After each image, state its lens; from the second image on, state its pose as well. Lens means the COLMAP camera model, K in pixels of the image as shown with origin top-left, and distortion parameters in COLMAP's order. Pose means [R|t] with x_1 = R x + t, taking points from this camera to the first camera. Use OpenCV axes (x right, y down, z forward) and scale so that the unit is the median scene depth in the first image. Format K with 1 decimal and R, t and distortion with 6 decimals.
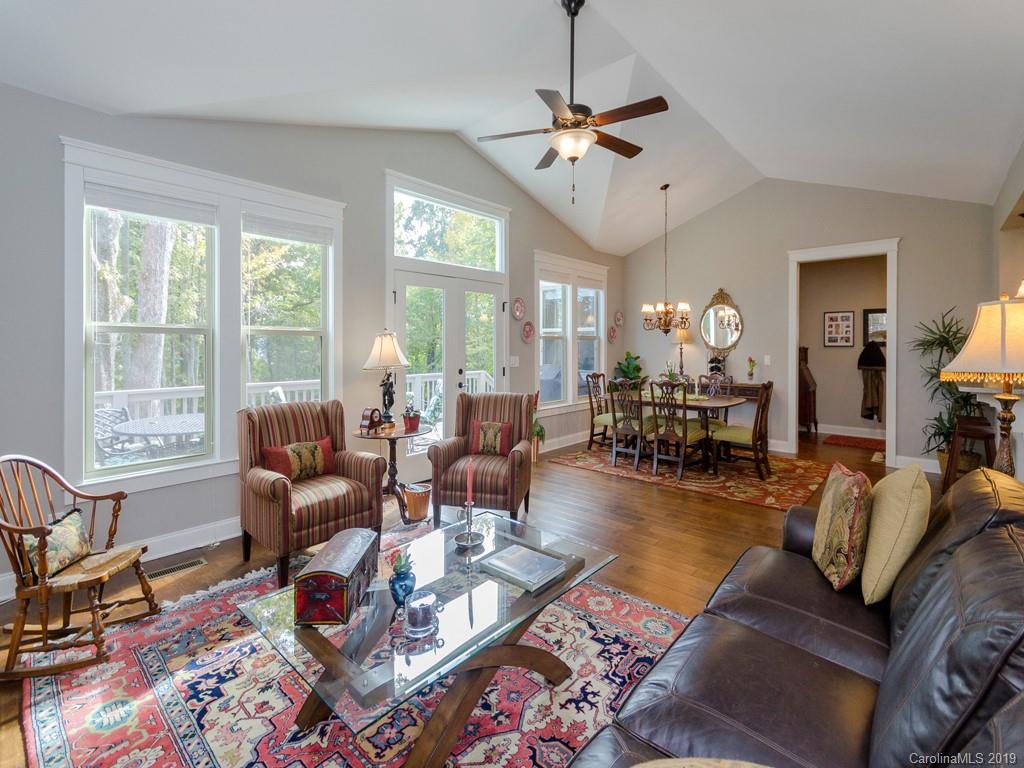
lens RADIAL K [[477.0, 0, 514.0], [0, 477.0, 346.6], [0, 0, 1]] dist [0.000961, -0.000148]
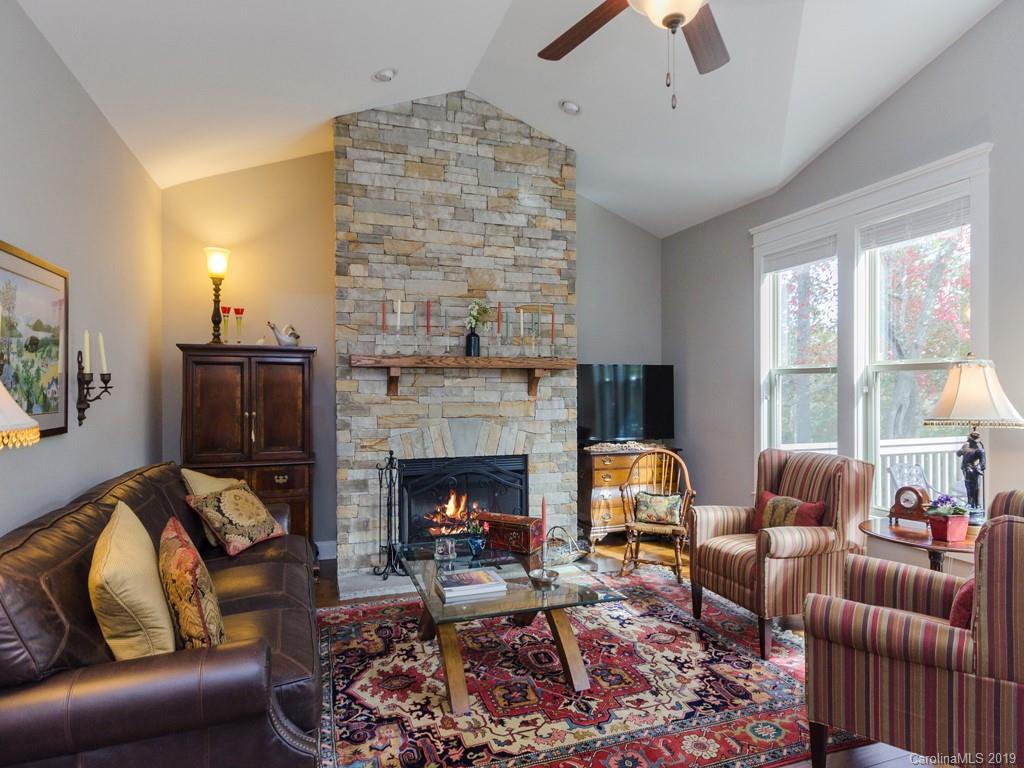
lens RADIAL K [[593.3, 0, 530.6], [0, 593.3, 386.1], [0, 0, 1]] dist [-0.001803, 0.000571]
pose [[-0.472716, -0.000493, -0.881215, 0.792859], [0.001641, 0.999998, -0.001440, 0.000650], [0.881213, -0.002127, -0.472714, 1.205638]]
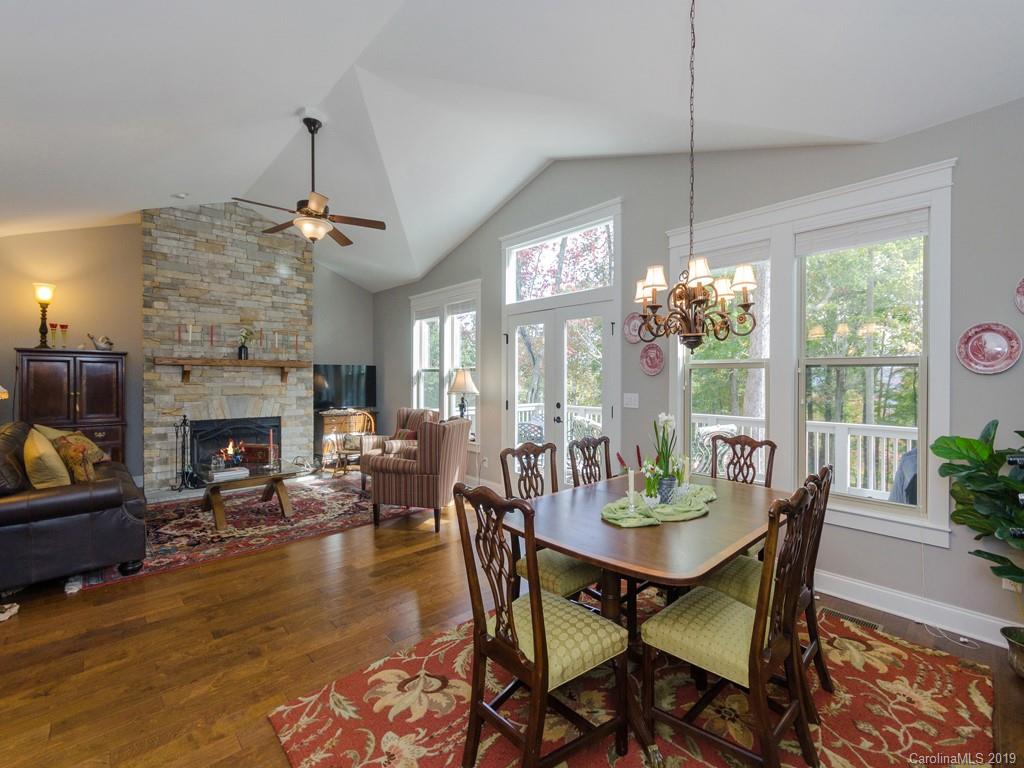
lens RADIAL K [[446.5, 0, 516.9], [0, 446.5, 380.7], [0, 0, 1]] dist [0.005566, -0.000419]
pose [[-0.091444, 0.006383, -0.995790, 1.387700], [-0.005410, 0.999962, 0.006906, -0.004448], [0.995796, 0.006019, -0.091406, 1.751171]]
